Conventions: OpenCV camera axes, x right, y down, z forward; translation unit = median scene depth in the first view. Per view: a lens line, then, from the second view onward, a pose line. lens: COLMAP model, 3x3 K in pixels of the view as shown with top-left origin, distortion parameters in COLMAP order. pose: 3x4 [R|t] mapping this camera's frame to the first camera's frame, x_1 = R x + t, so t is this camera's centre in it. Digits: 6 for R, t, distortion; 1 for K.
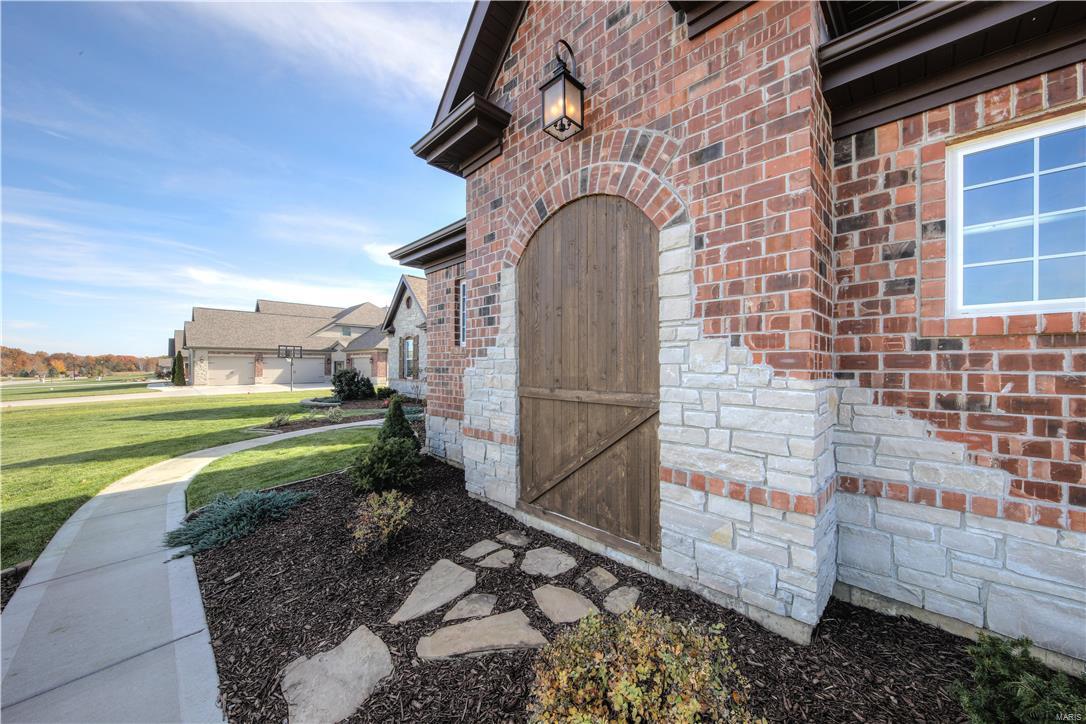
lens RADIAL K [[389.1, 0, 546.9], [0, 389.1, 365.7], [0, 0, 1]] dist [0.001395, -0.001018]
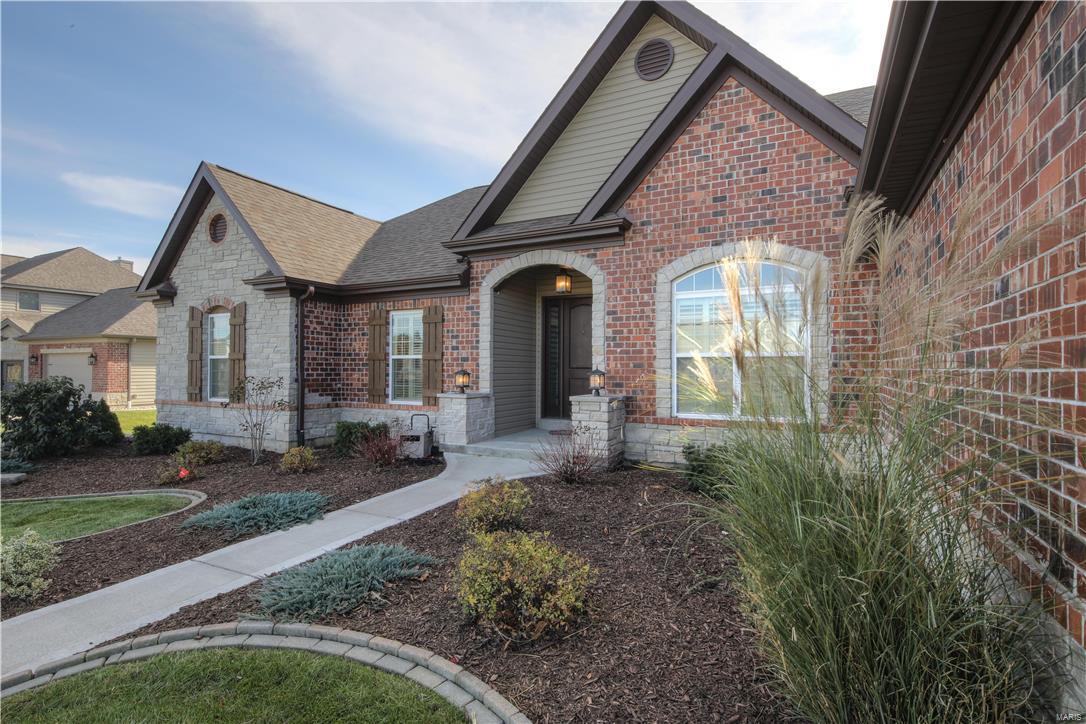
lens RADIAL K [[521.9, 0, 534.4], [0, 521.9, 361.2], [0, 0, 1]] dist [0.005690, -0.001704]
pose [[0.955351, 0.002471, 0.295463, -0.182440], [0.000801, 0.999940, -0.010952, -0.005063], [-0.295473, 0.010699, 0.955291, 0.322815]]
